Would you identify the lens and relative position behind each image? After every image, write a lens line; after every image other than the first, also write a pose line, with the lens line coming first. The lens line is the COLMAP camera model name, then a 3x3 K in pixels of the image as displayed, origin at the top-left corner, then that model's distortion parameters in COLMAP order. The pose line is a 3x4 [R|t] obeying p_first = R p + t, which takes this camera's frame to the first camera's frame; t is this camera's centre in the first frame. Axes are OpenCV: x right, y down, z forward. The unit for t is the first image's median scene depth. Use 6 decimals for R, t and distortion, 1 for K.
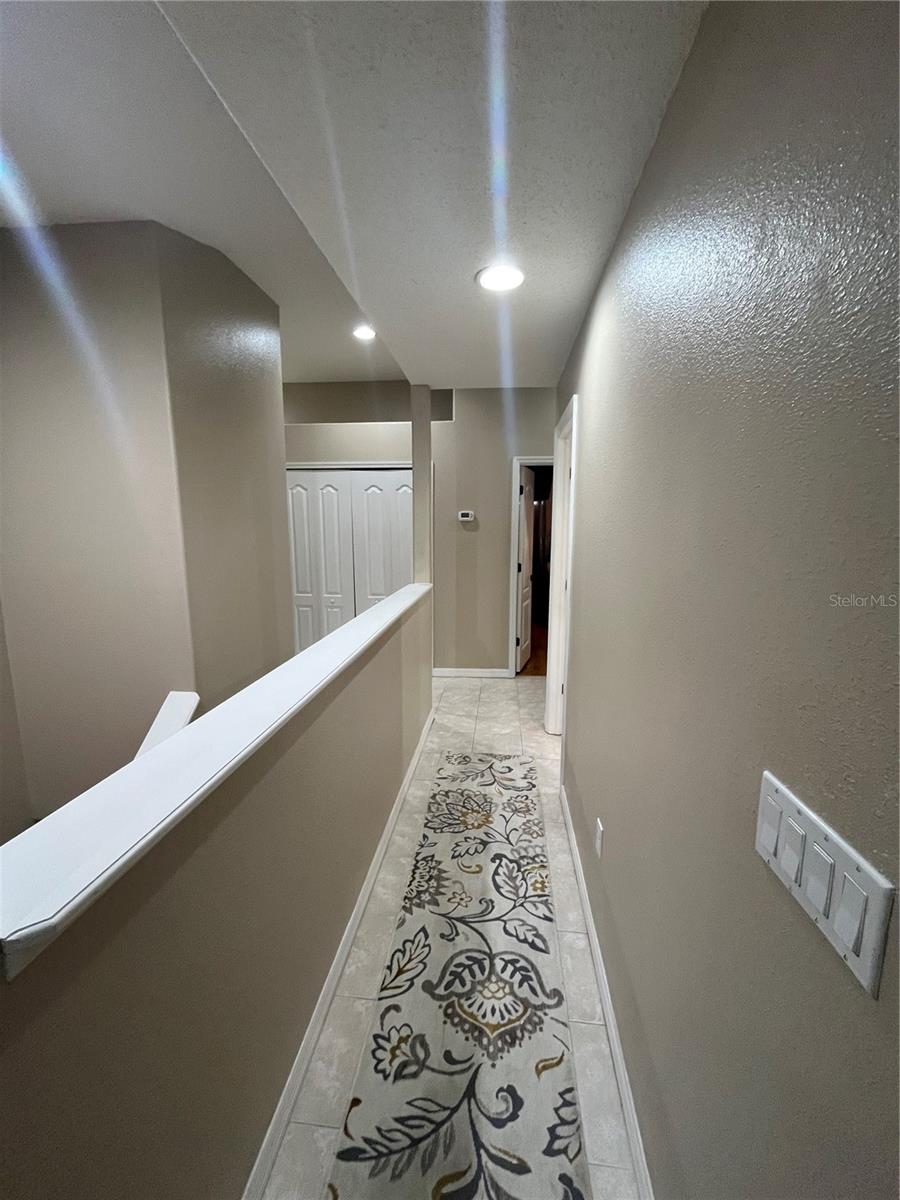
lens RADIAL K [[486.8, 0, 452.9], [0, 486.8, 599.2], [0, 0, 1]] dist [-0.007958, 0.000851]
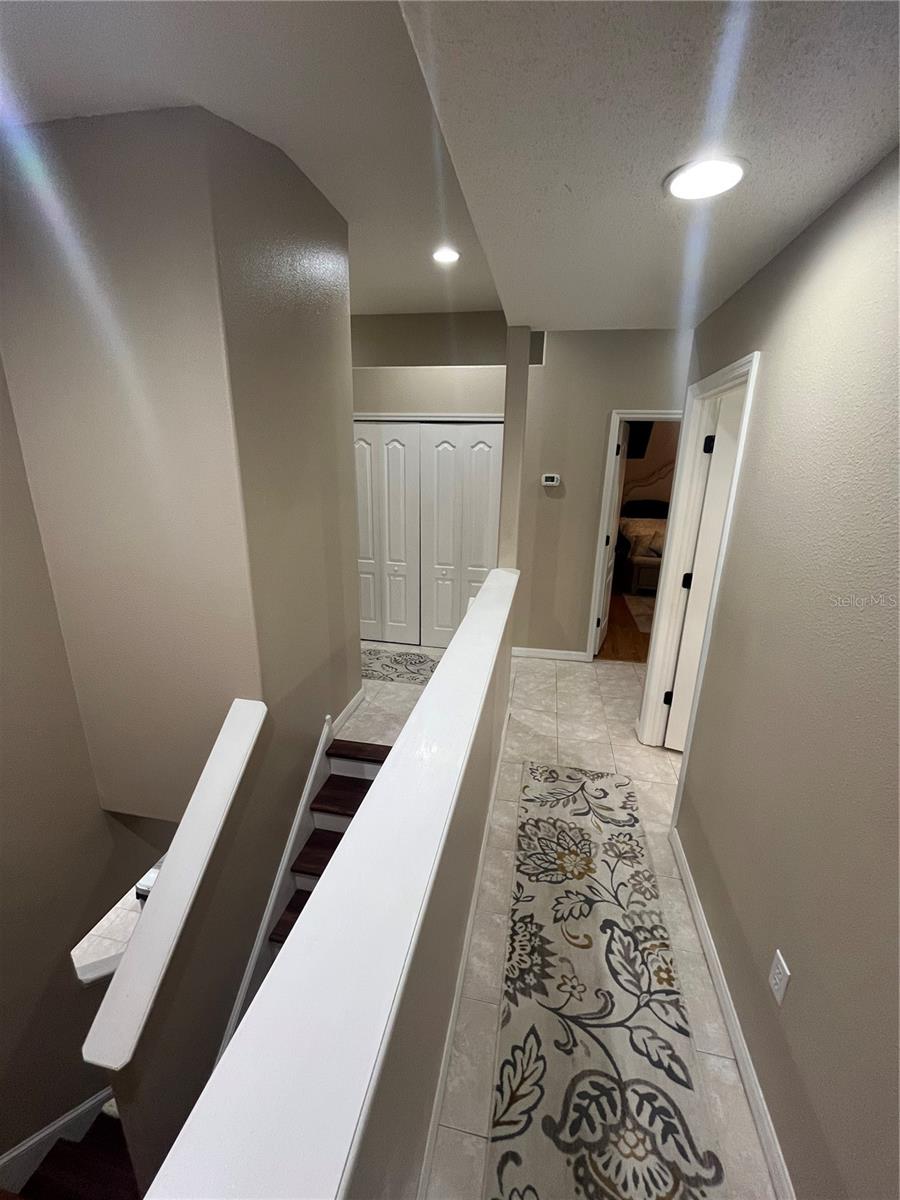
lens RADIAL K [[486.8, 0, 450.2], [0, 486.8, 598.0], [0, 0, 1]] dist [-0.007958, 0.000851]
pose [[0.995164, 0.045580, -0.087009, -0.119917], [-0.033959, 0.990845, 0.130662, -0.125243], [0.092168, -0.127075, 0.987602, 0.178799]]
